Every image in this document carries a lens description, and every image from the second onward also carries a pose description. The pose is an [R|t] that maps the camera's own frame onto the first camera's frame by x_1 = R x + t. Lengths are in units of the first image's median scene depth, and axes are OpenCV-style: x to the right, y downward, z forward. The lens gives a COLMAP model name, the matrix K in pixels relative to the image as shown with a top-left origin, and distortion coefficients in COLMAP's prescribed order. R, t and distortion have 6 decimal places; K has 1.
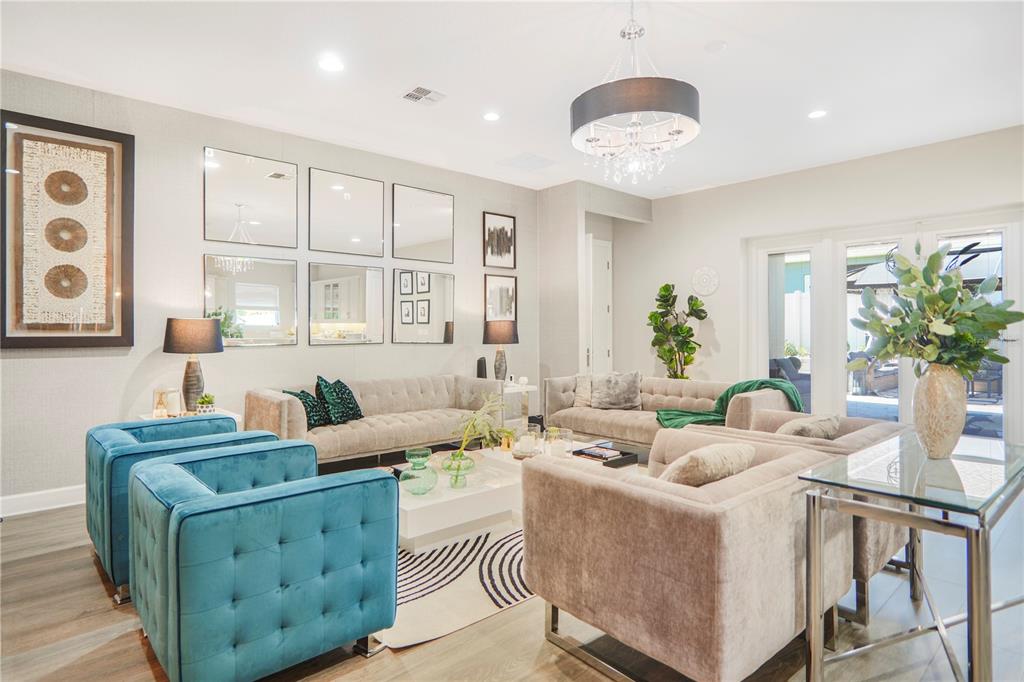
lens RADIAL K [[554.9, 0, 511.1], [0, 554.9, 324.6], [0, 0, 1]] dist [-0.000480, 0.000416]
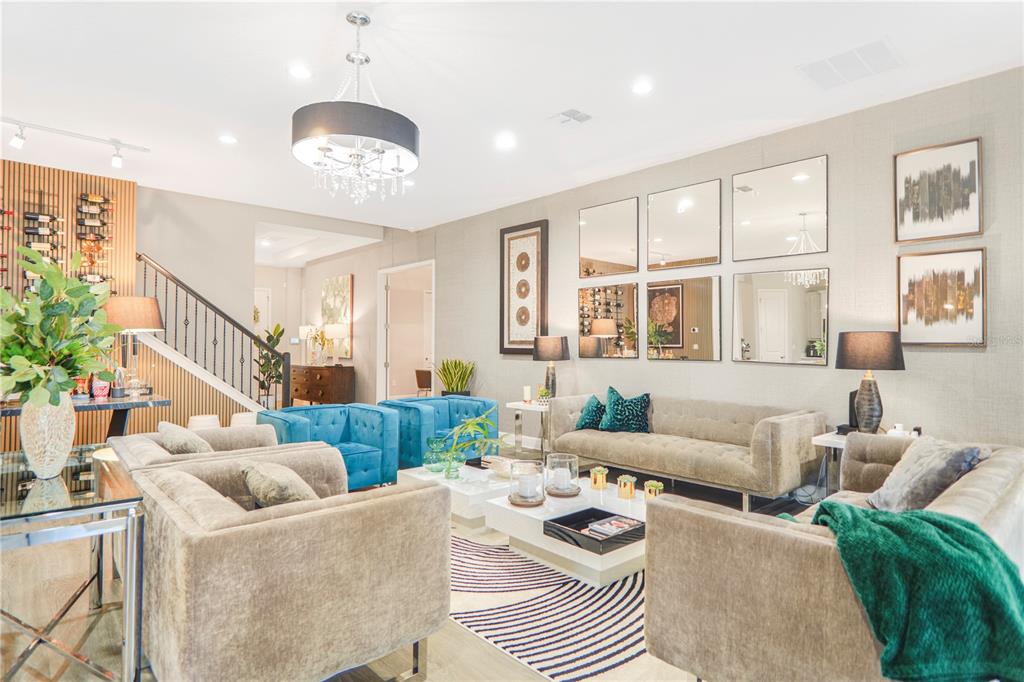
lens RADIAL K [[562.6, 0, 510.7], [0, 562.6, 330.0], [0, 0, 1]] dist [-0.021113, -0.000182]
pose [[0.006428, -0.021913, -0.999739, 0.618571], [0.006098, 0.999742, -0.021874, 0.001696], [0.999961, -0.005955, 0.006559, 0.628869]]
